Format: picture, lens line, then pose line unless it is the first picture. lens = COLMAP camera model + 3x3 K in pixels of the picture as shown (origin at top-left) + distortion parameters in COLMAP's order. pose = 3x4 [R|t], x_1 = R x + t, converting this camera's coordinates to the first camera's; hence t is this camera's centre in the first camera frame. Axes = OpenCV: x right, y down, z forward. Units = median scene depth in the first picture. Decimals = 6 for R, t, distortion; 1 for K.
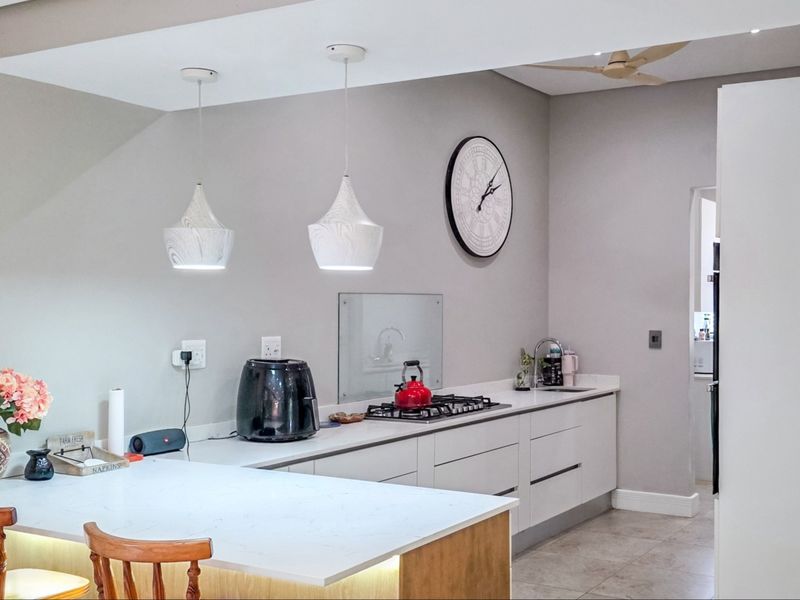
lens RADIAL K [[908.2, 0, 560.0], [0, 908.2, 310.7], [0, 0, 1]] dist [0.010034, -0.024760]
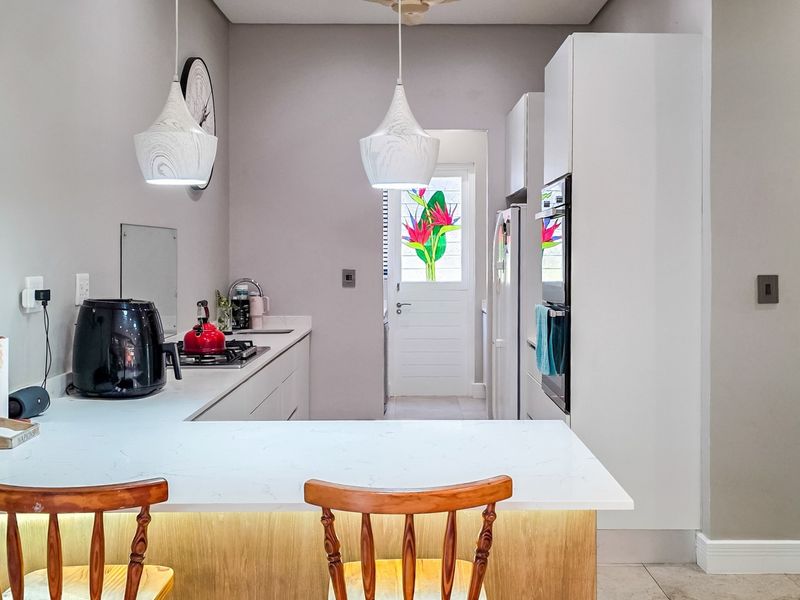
lens RADIAL K [[914.9, 0, 401.1], [0, 914.9, 266.7], [0, 0, 1]] dist [0.104863, -0.002570]
pose [[0.900082, -0.009702, 0.435612, -0.410858], [0.007034, 0.999945, 0.007737, 0.017372], [-0.435663, -0.003900, 0.900101, 0.107825]]
